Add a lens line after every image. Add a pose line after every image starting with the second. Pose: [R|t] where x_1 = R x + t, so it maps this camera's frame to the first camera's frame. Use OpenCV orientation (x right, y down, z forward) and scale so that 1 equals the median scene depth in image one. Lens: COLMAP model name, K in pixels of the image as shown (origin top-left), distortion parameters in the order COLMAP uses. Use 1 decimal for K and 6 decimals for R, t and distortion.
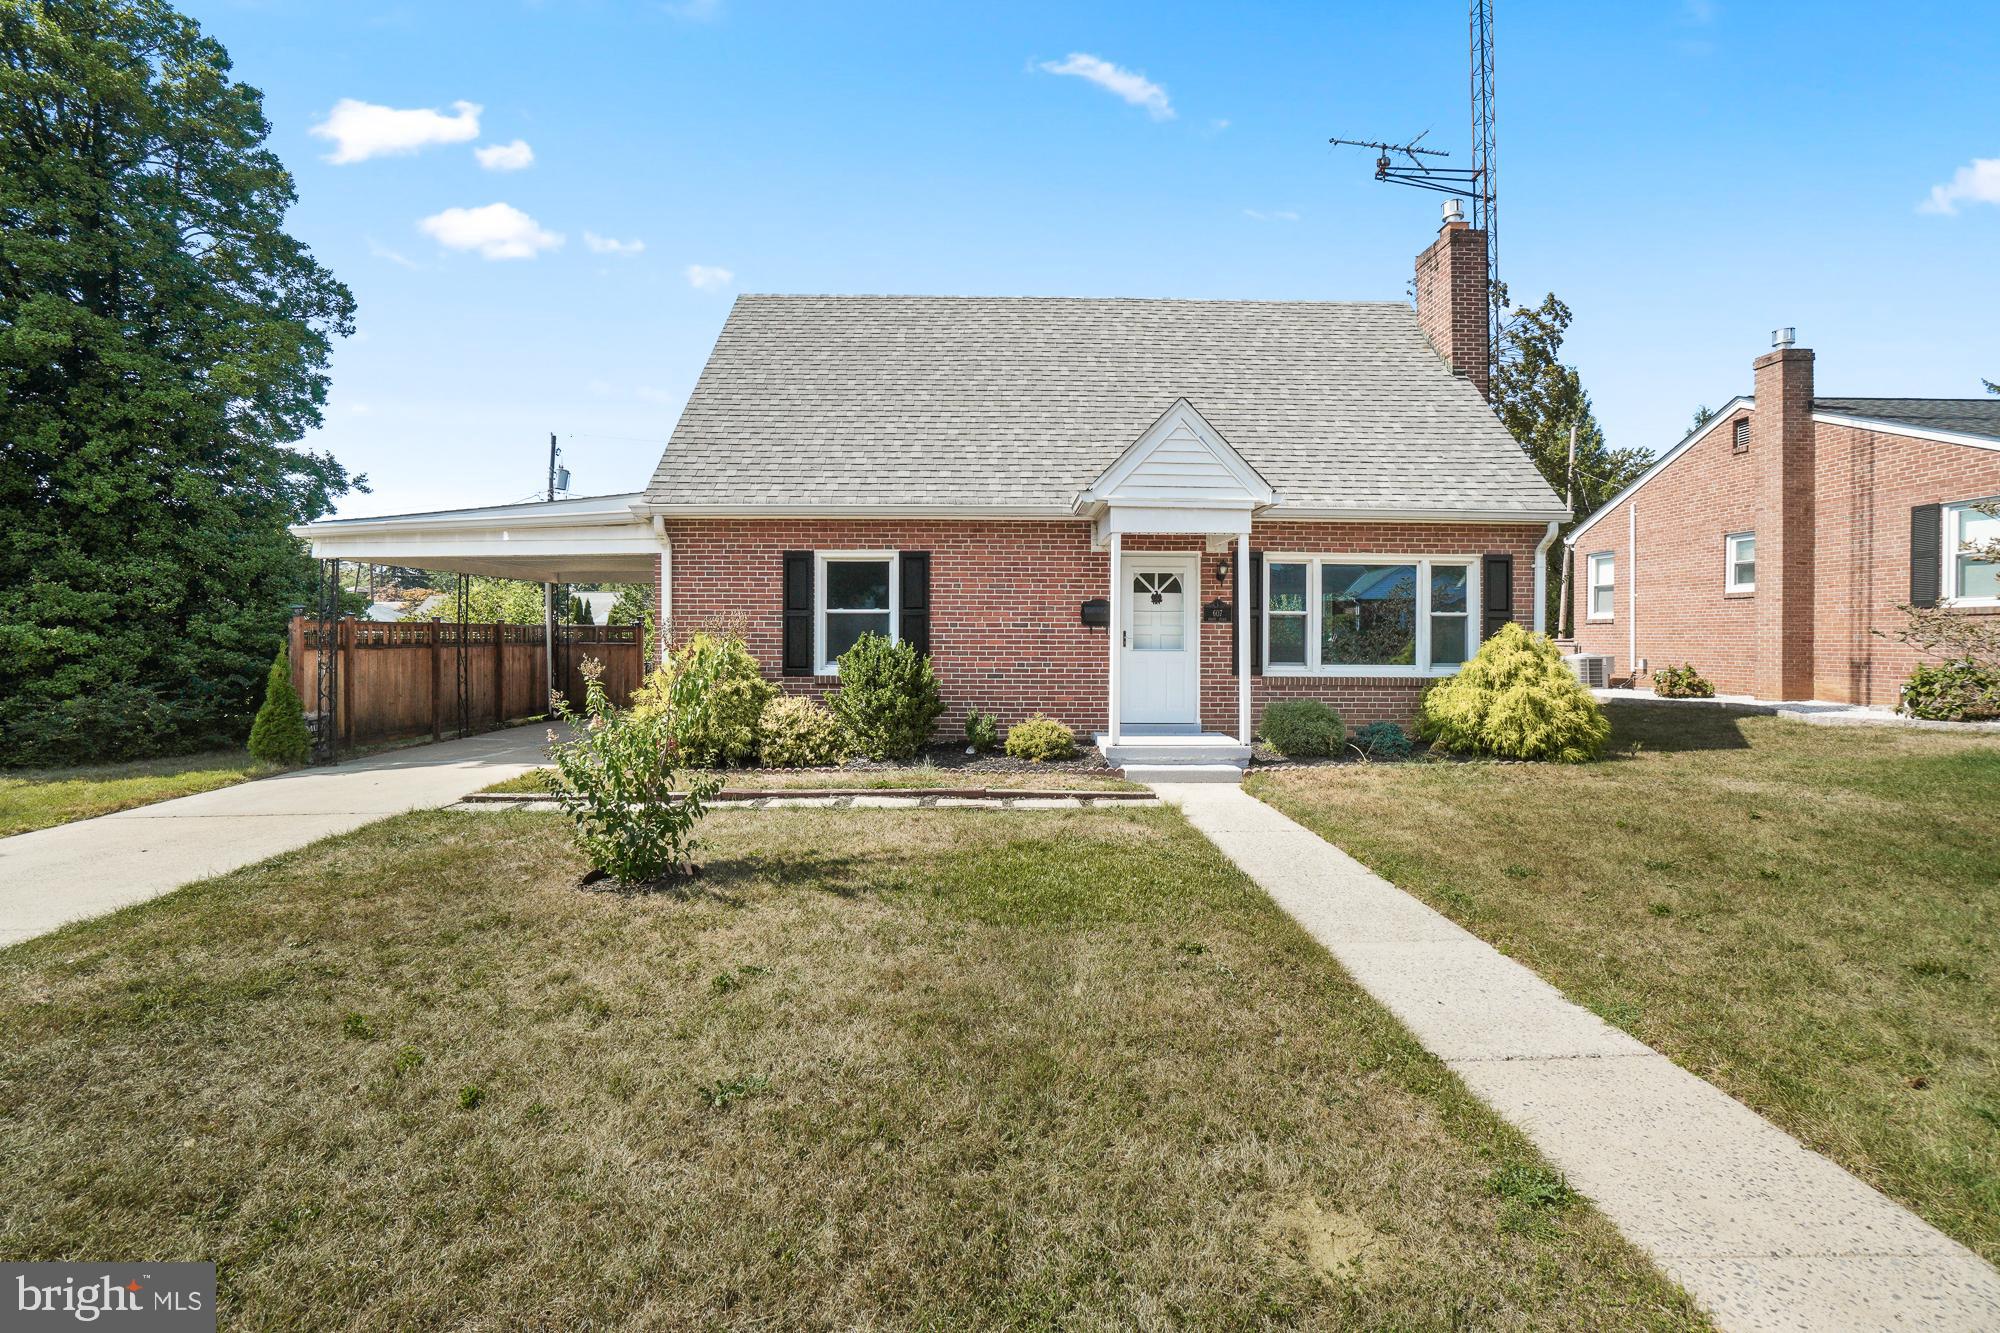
lens RADIAL K [[864.2, 0, 1021.3], [0, 864.2, 637.3], [0, 0, 1]] dist [-0.011296, -0.002142]
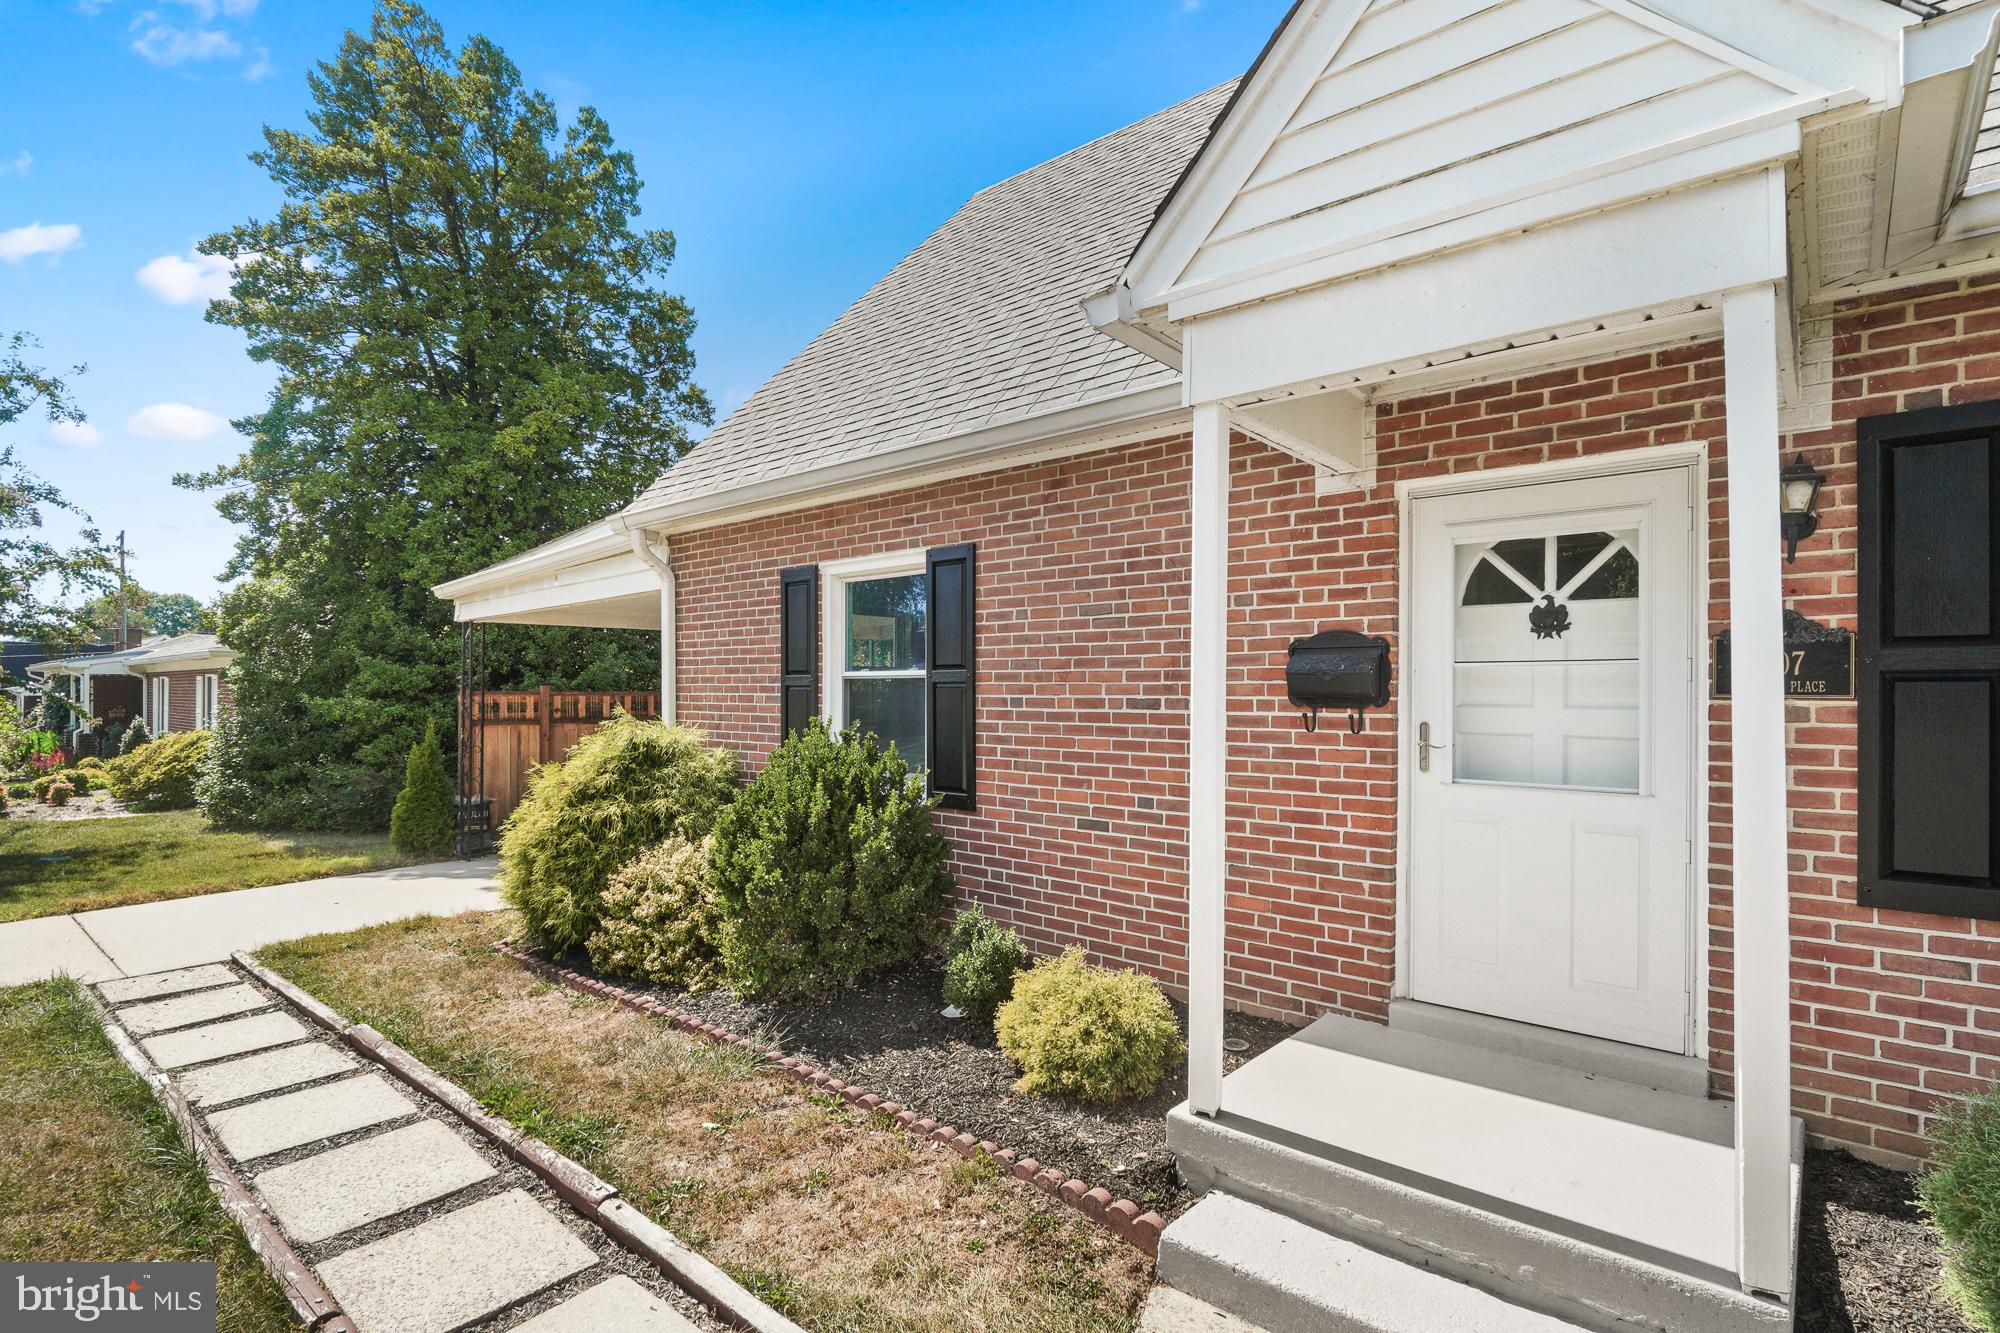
lens RADIAL K [[970.1, 0, 994.9], [0, 970.1, 681.6], [0, 0, 1]] dist [0.002483, -0.000429]
pose [[0.732146, -0.008284, -0.681097, 0.253337], [-0.001190, 0.999909, -0.013441, -0.017973], [0.681147, 0.010651, 0.732070, 0.623657]]
